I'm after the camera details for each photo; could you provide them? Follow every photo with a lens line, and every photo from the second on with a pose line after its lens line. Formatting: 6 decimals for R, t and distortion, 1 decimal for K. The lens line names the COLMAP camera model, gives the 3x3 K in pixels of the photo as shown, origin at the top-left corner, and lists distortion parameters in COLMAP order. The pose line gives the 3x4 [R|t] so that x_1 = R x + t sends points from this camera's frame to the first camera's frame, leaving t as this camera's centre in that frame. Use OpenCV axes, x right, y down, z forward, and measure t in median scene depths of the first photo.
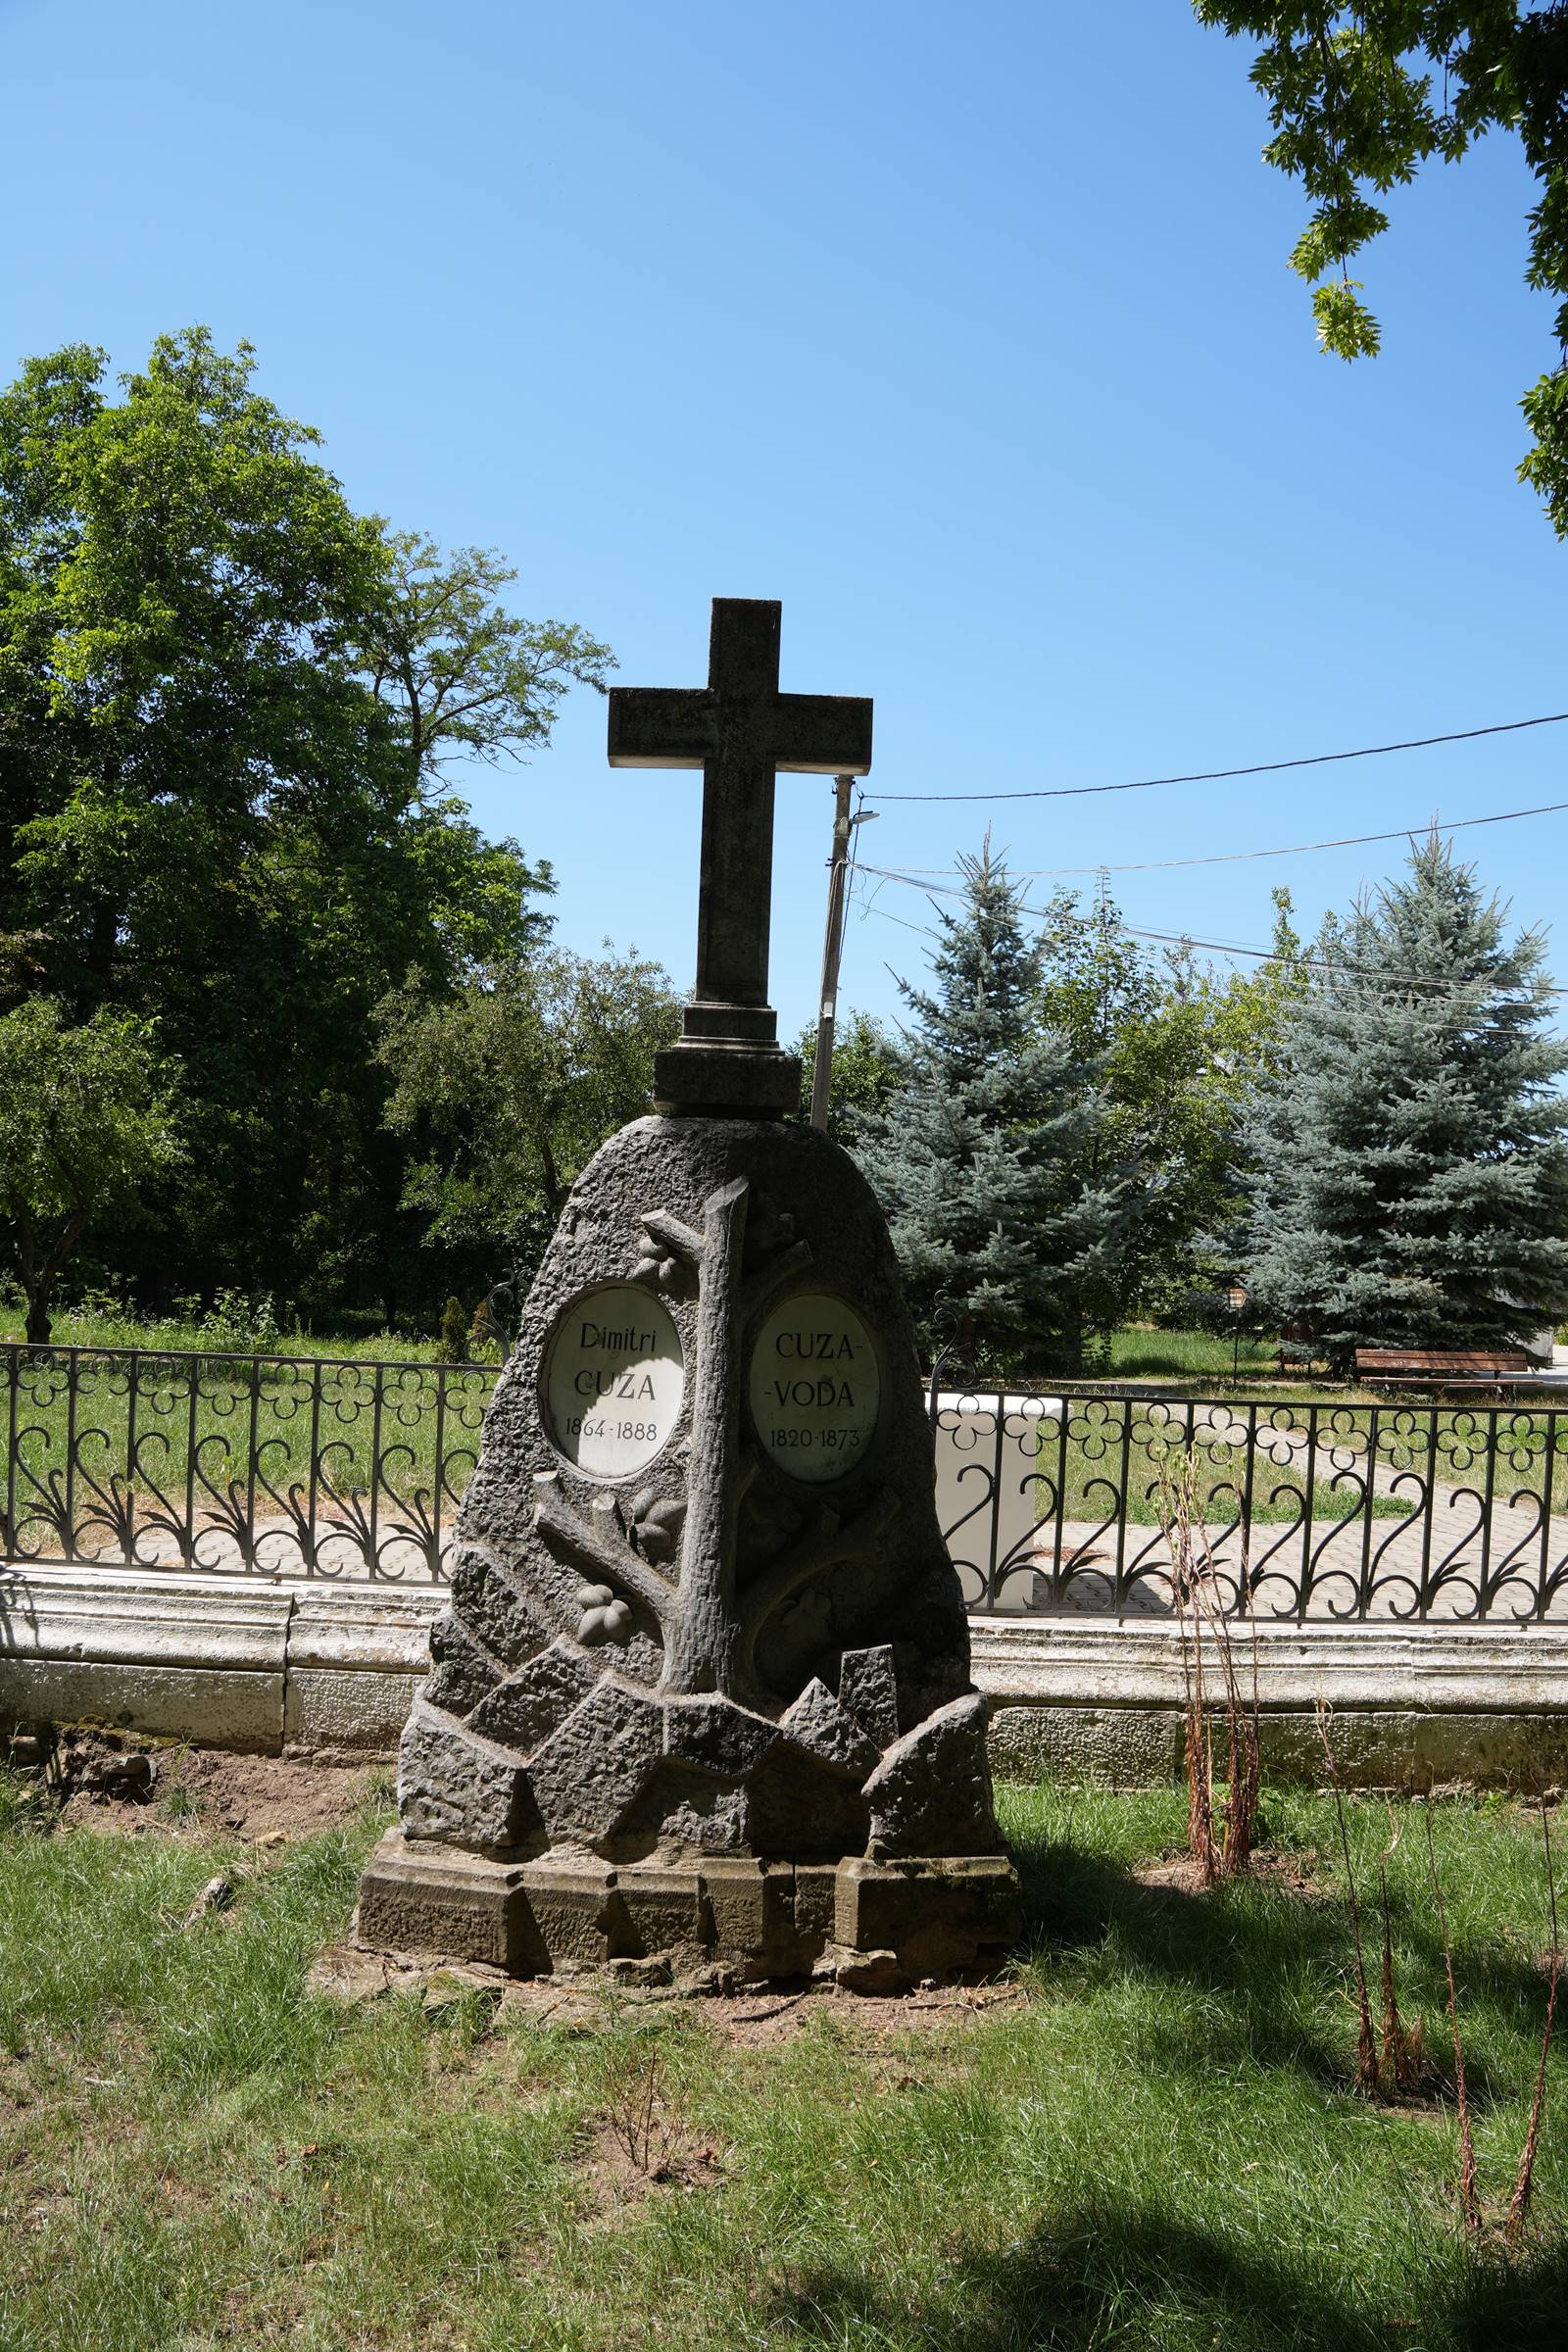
lens RADIAL K [[1879.6, 0, 780.5], [0, 1879.6, 1176.6], [0, 0, 1]] dist [-0.186622, 0.105149]
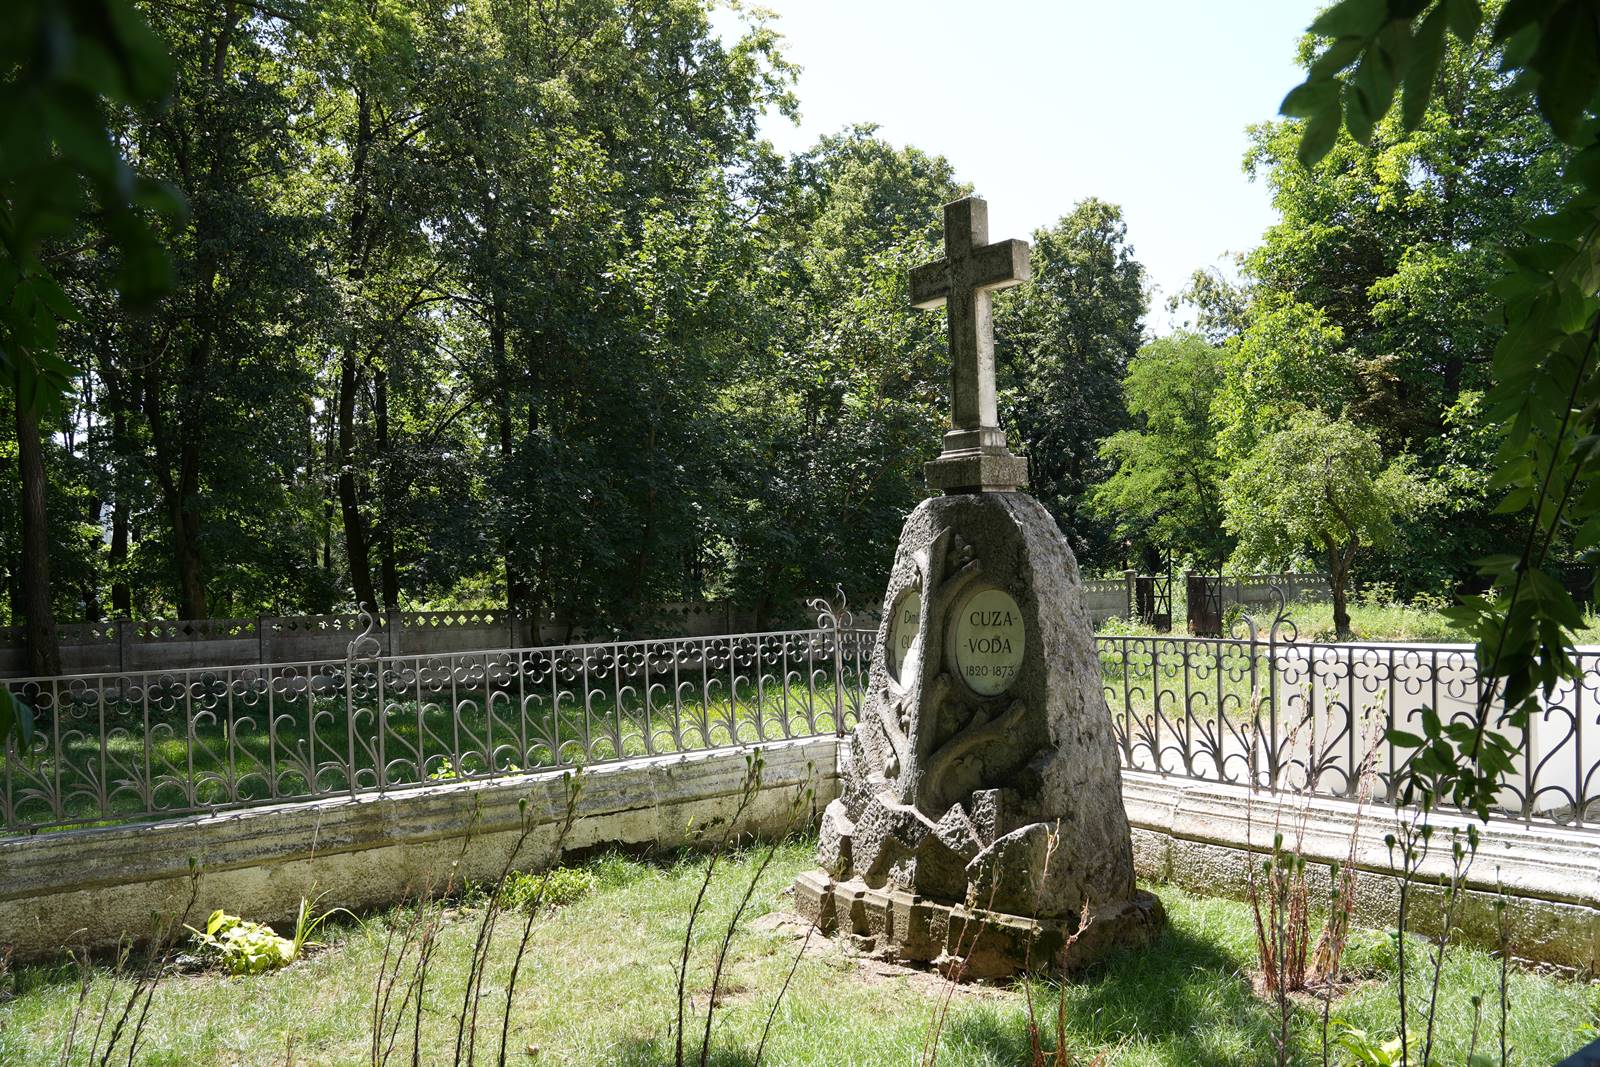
lens RADIAL K [[1278.7, 0, 800.0], [0, 1278.7, 533.5], [0, 0, 1]] dist [-0.186622, 0.105149]
pose [[0.565242, -0.085024, -0.820531, 0.978634], [0.092045, 0.994963, -0.039691, 0.045117], [0.819774, -0.053091, 0.570222, 0.191127]]
